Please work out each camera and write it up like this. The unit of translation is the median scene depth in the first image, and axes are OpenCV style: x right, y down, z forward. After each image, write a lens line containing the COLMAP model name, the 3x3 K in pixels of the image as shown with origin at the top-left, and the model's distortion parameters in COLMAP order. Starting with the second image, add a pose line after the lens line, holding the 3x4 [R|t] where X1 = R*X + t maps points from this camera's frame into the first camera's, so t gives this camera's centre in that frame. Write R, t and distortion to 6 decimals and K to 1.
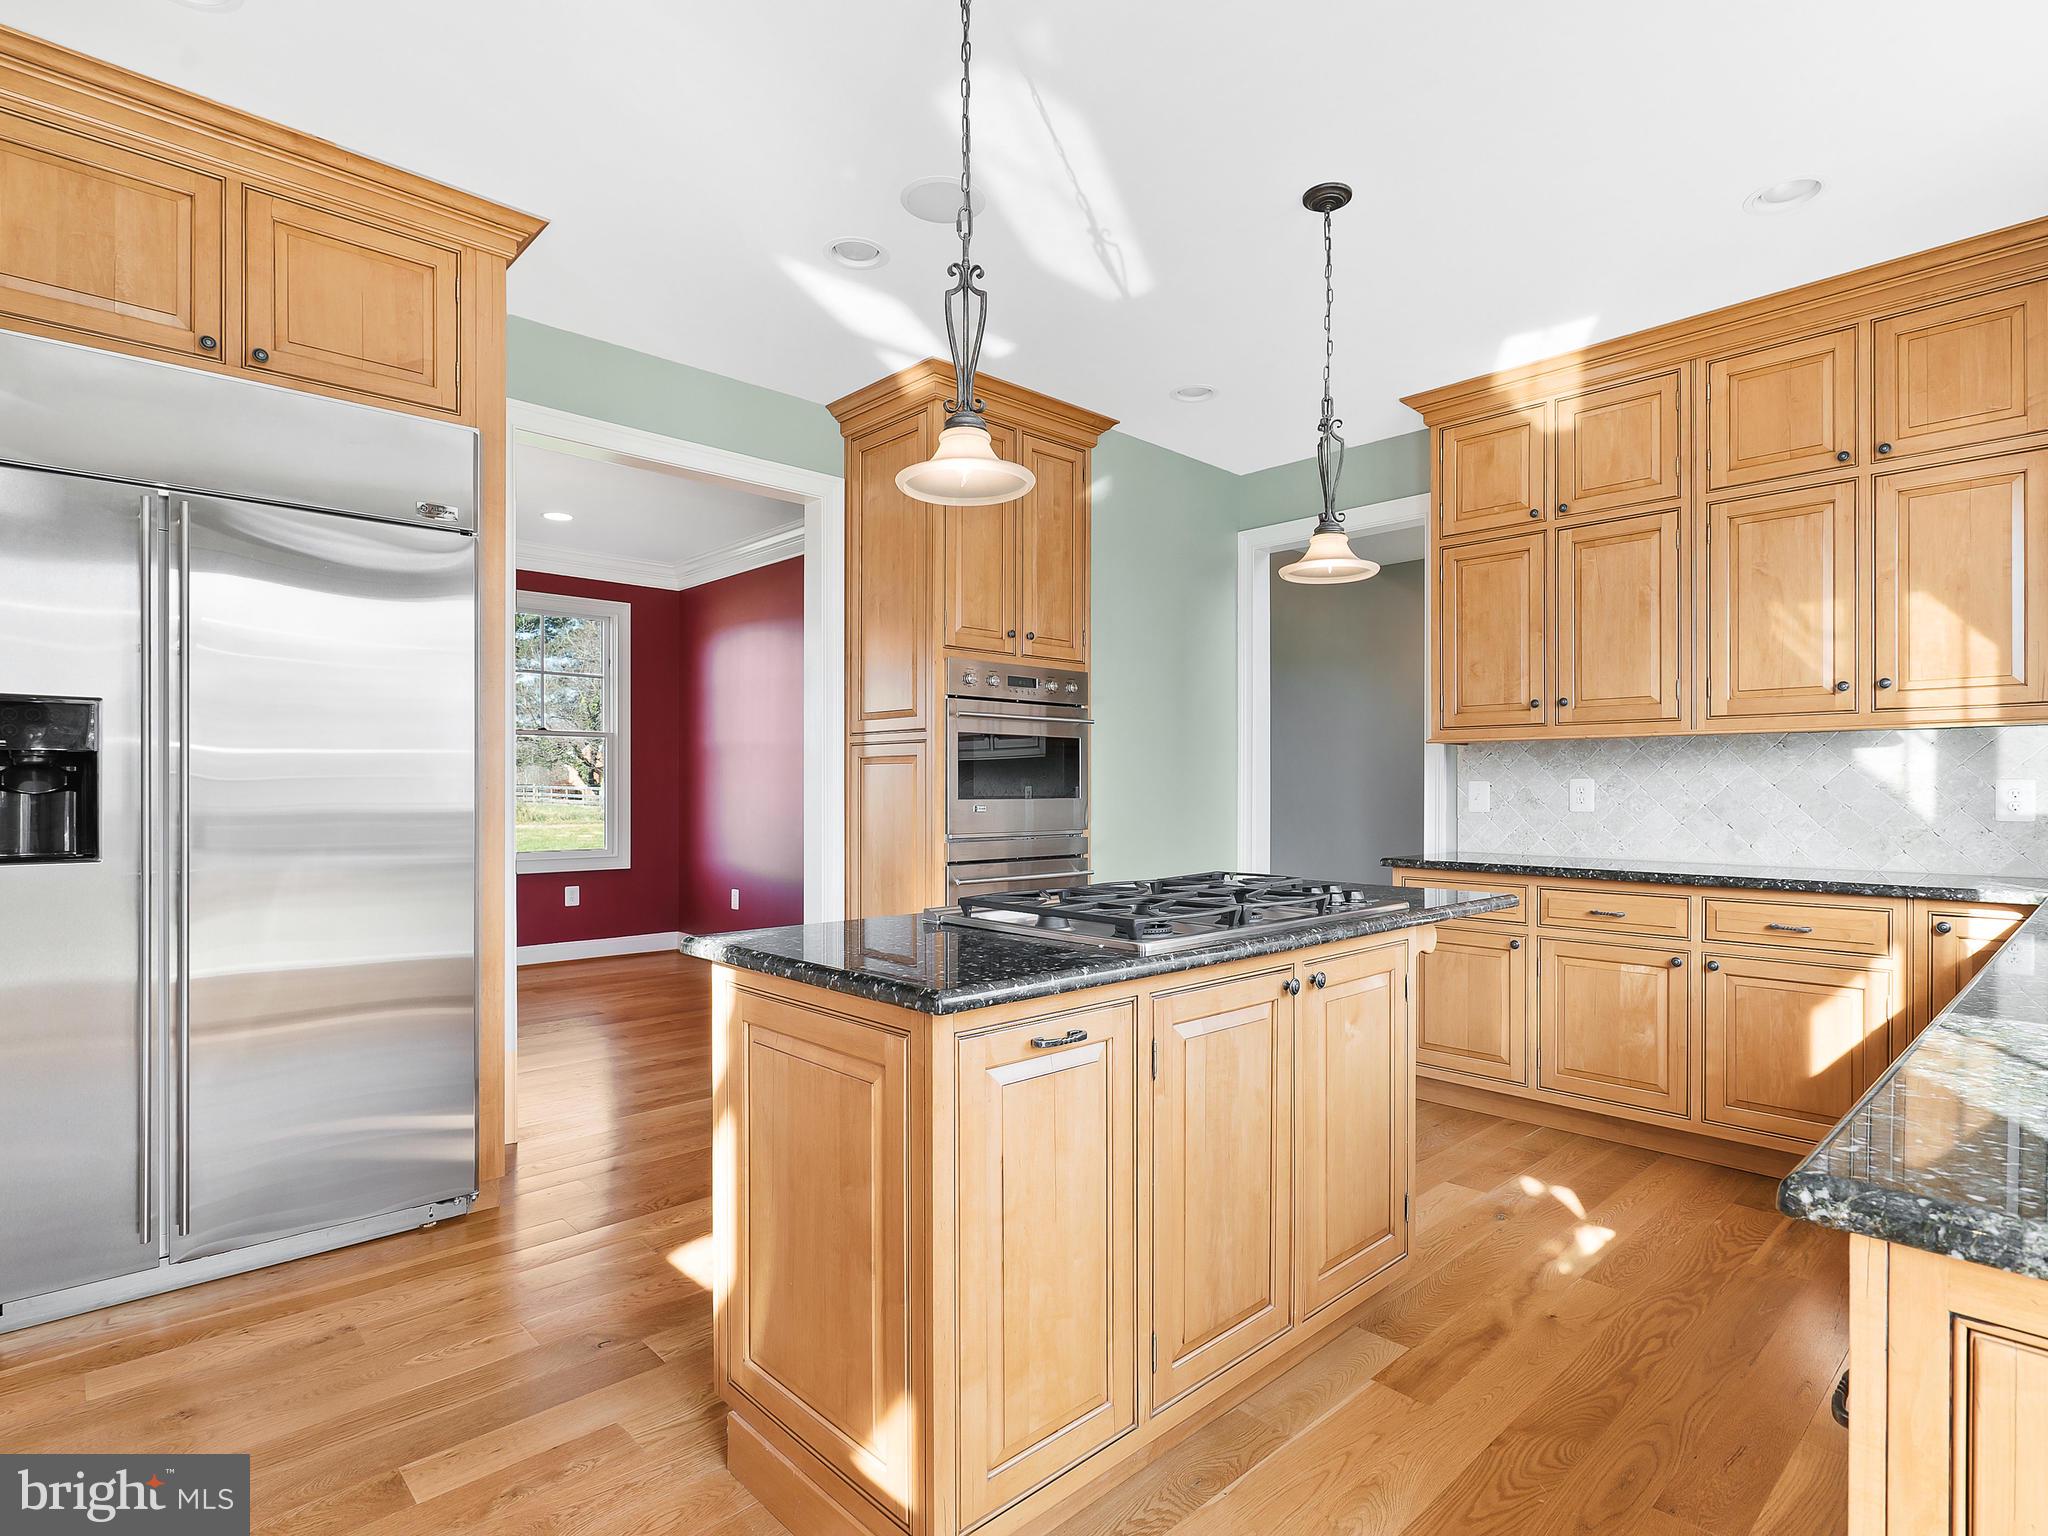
lens RADIAL K [[1058.4, 0, 1027.9], [0, 1058.4, 804.2], [0, 0, 1]] dist [-0.003316, -0.000618]
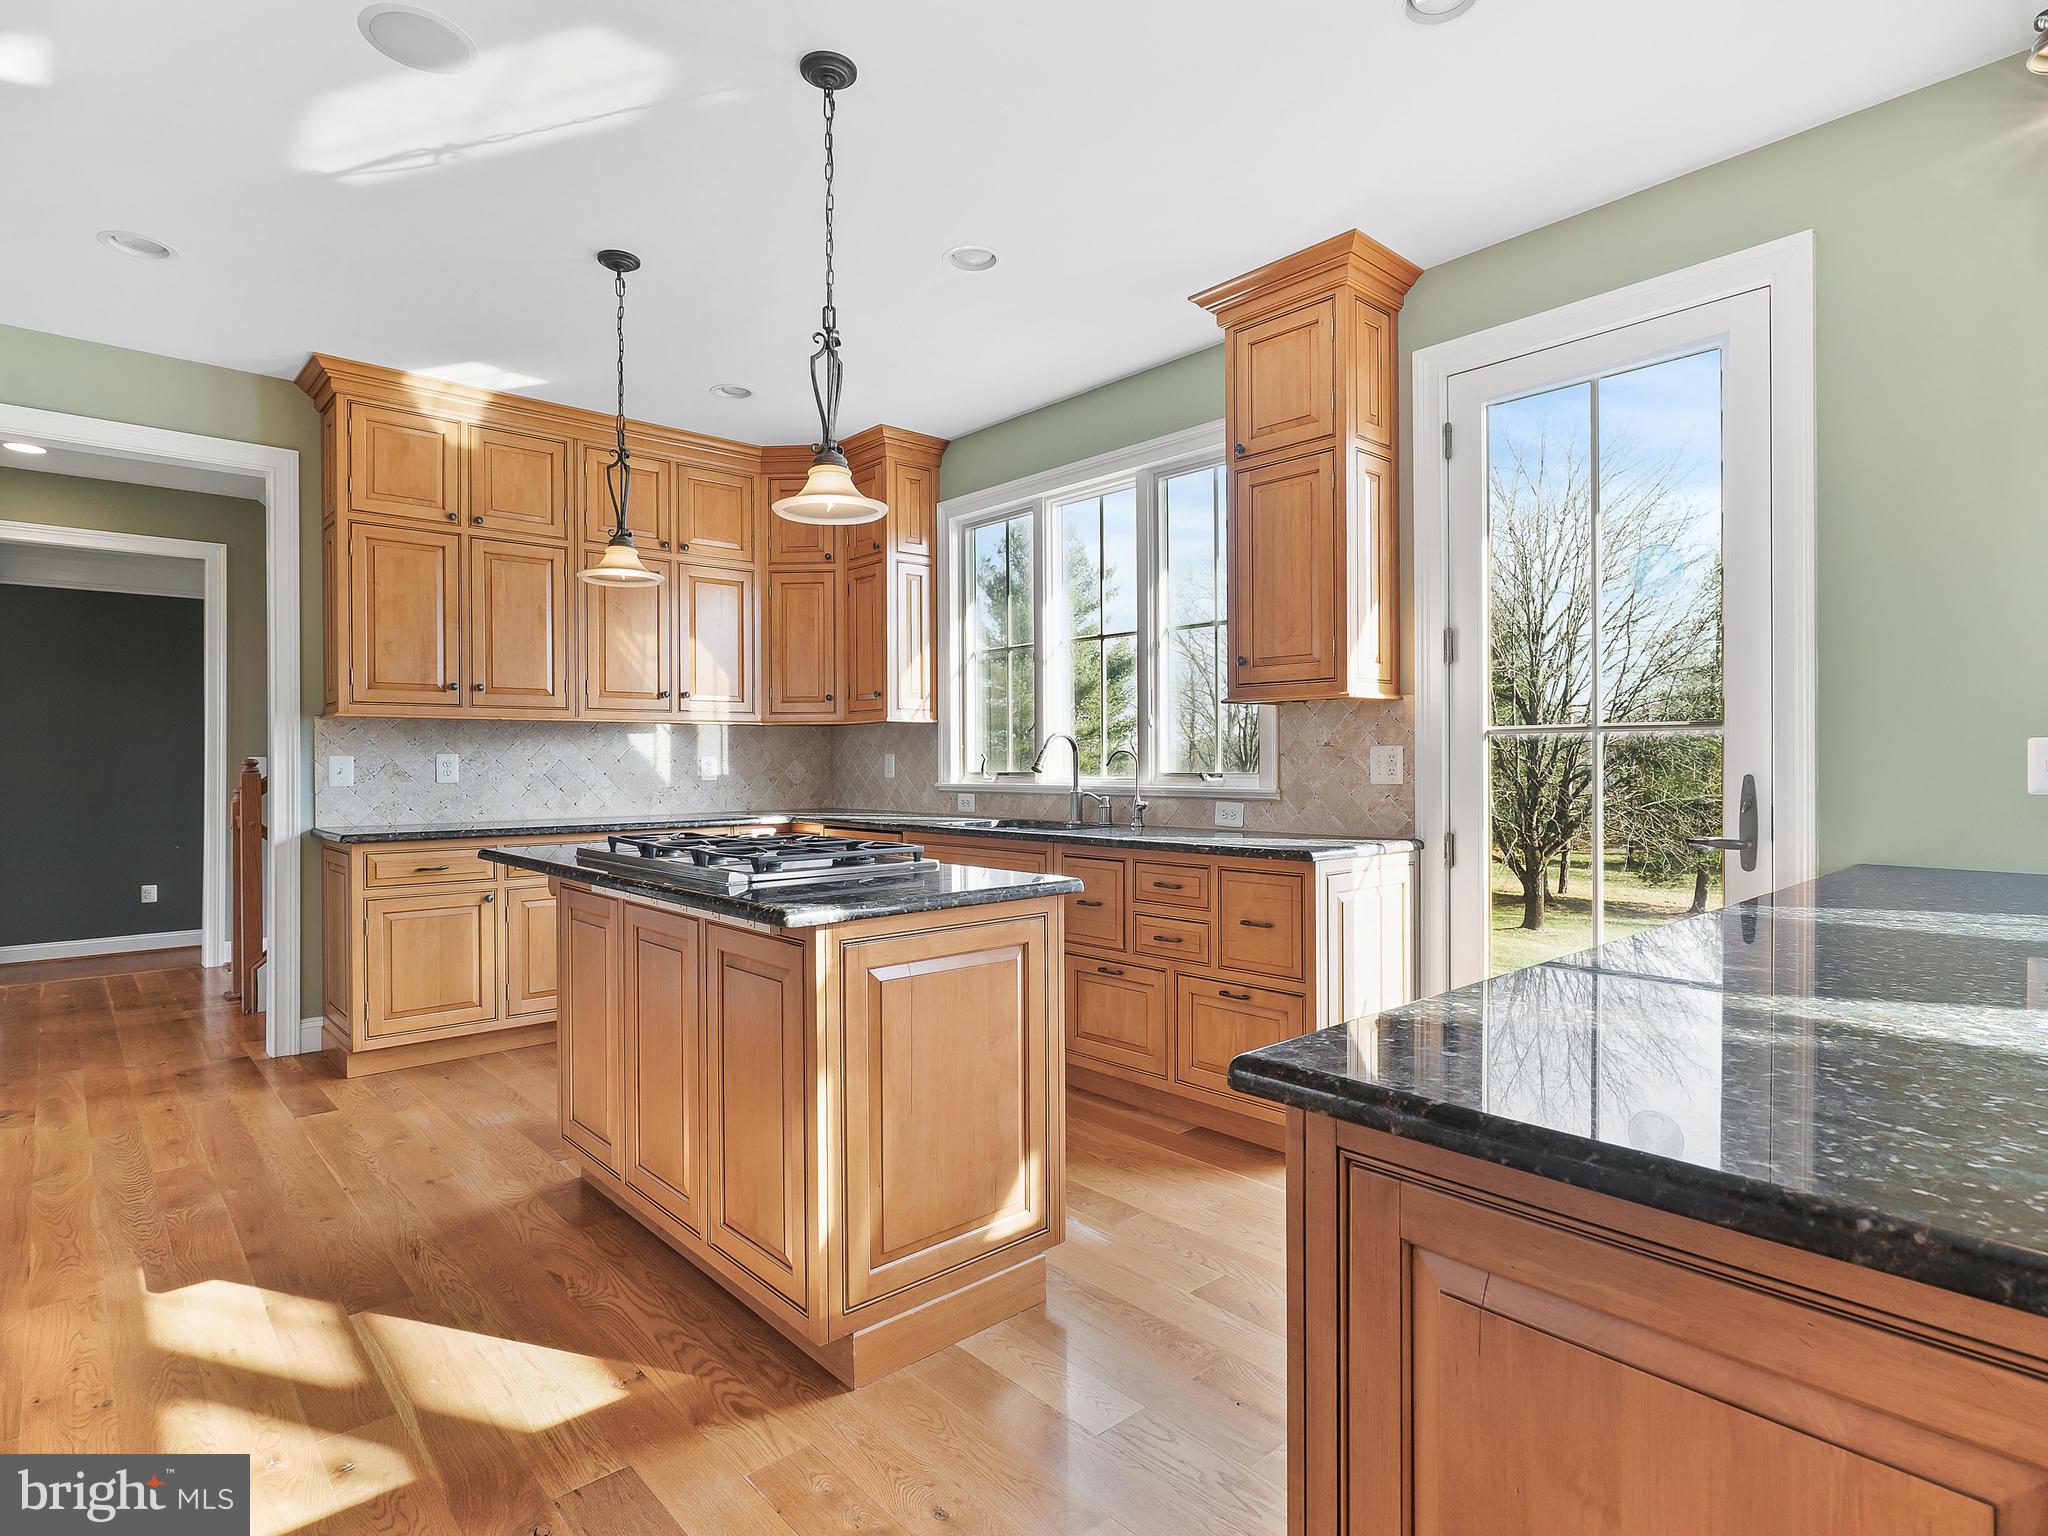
lens RADIAL K [[1075.8, 0, 1016.3], [0, 1075.8, 774.2], [0, 0, 1]] dist [-0.004364, -0.001589]
pose [[0.029371, -0.012456, 0.999491, -0.685917], [0.020527, 0.999719, 0.011856, -0.003719], [-0.999358, 0.020169, 0.029619, 0.397293]]
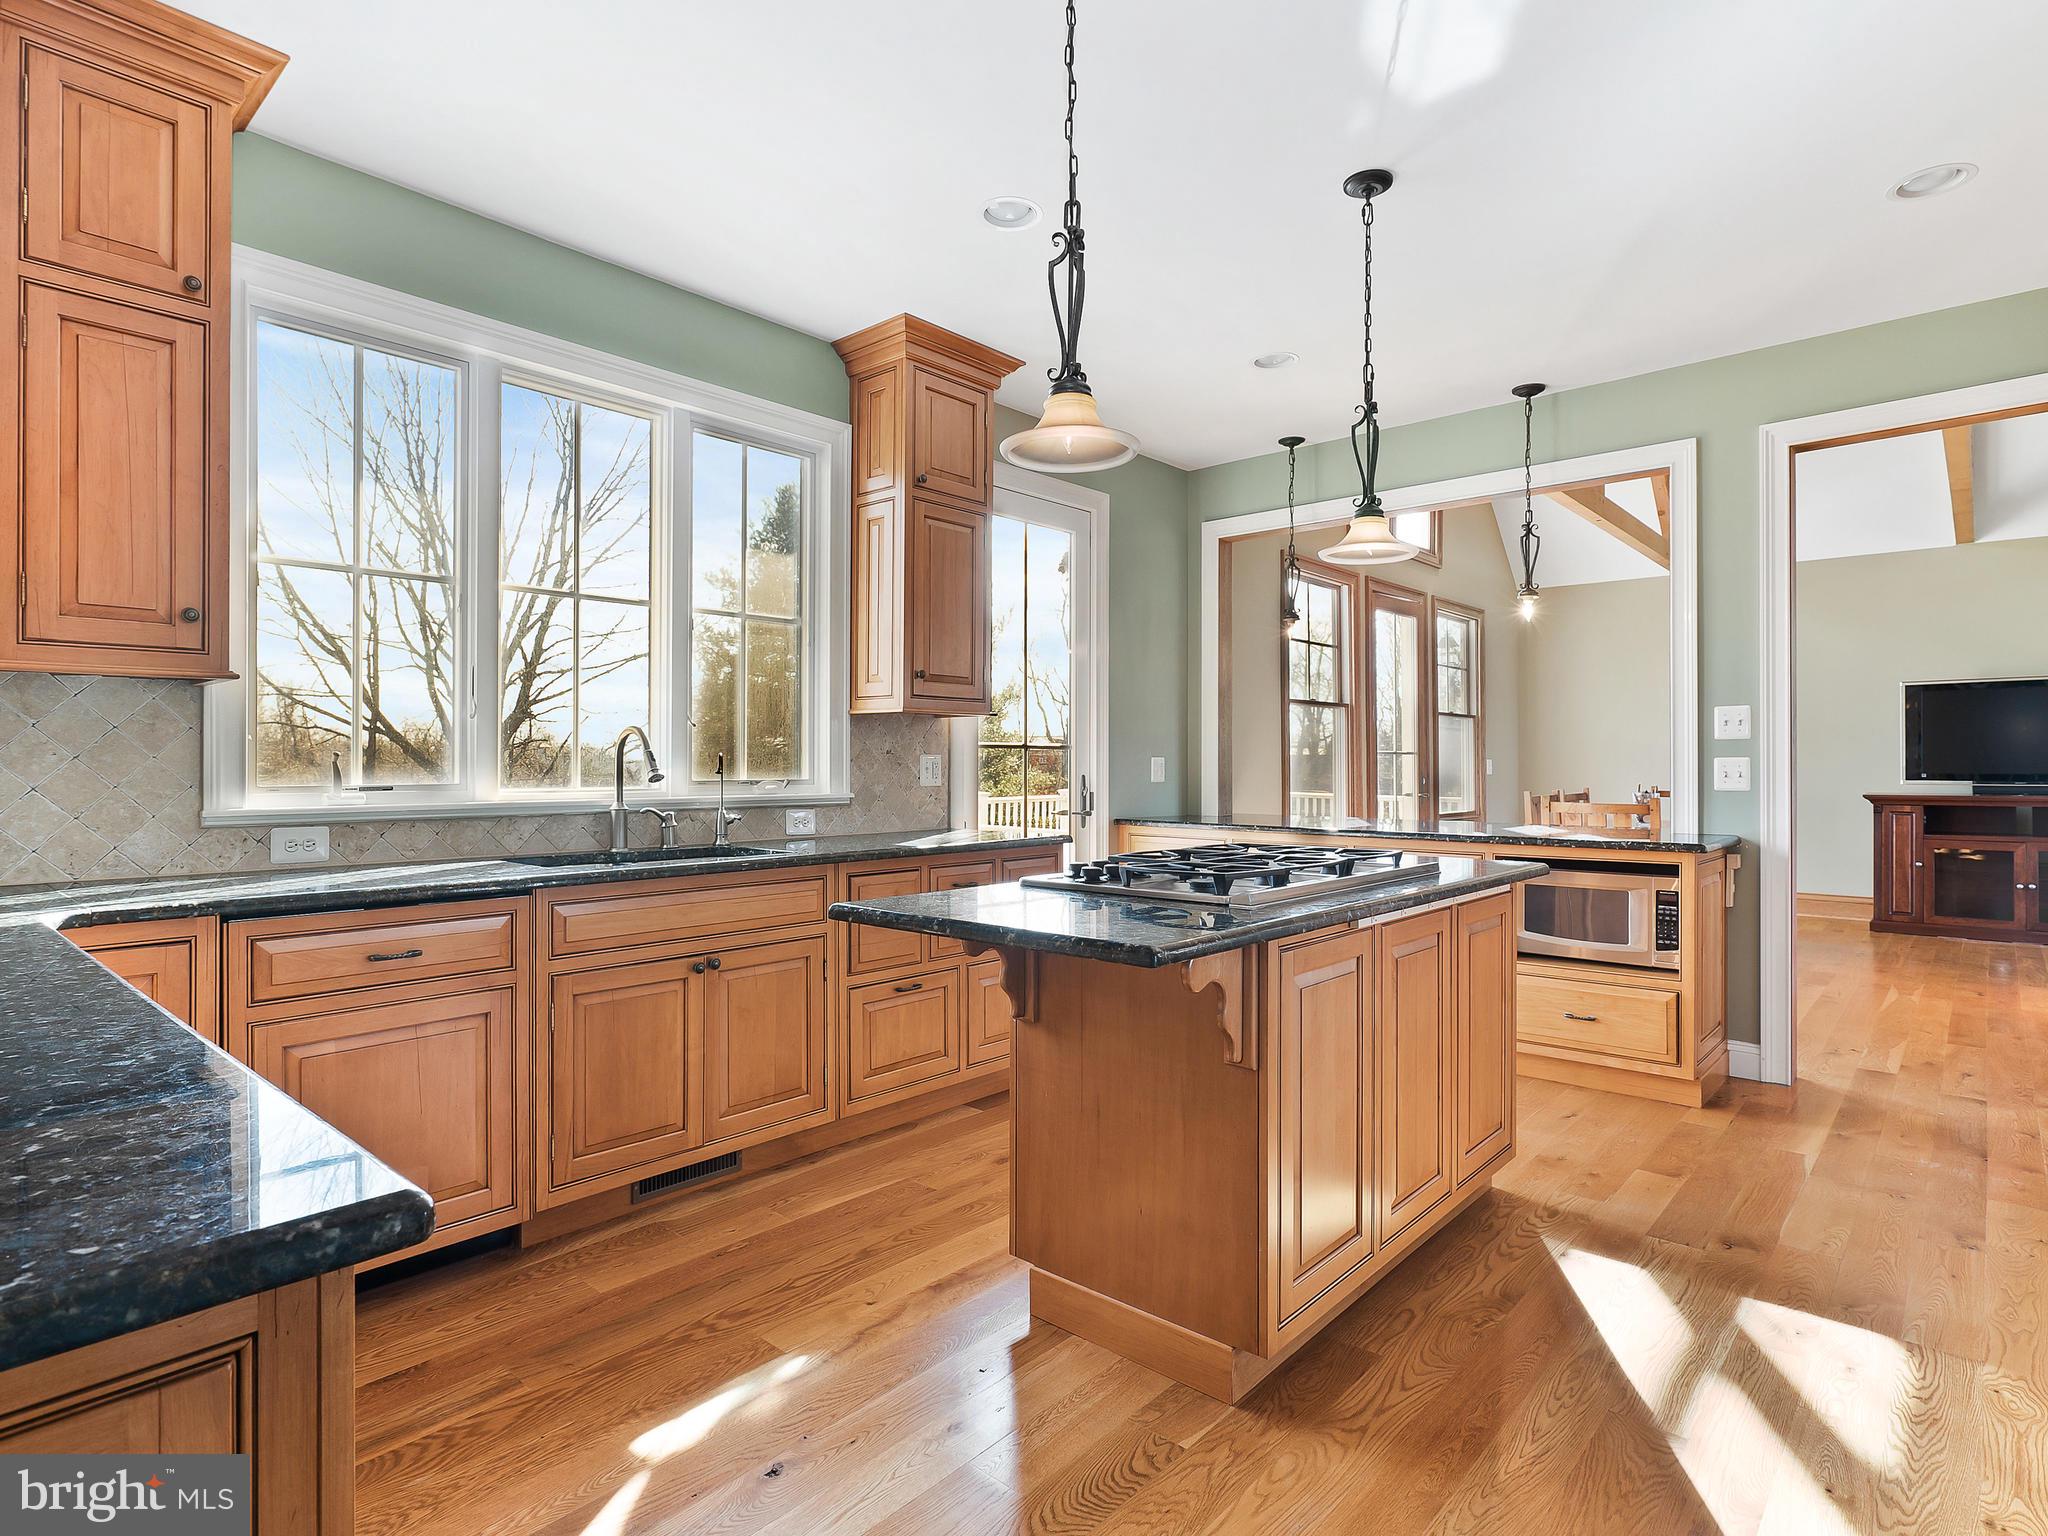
lens RADIAL K [[1086.0, 0, 1022.7], [0, 1086.0, 779.7], [0, 0, 1]] dist [-0.003864, 0.001137]
pose [[-0.996446, 0.000718, -0.084236, 0.284606], [-0.001728, 0.999579, 0.028956, -0.018428], [0.084222, 0.028999, -0.996025, 1.290279]]
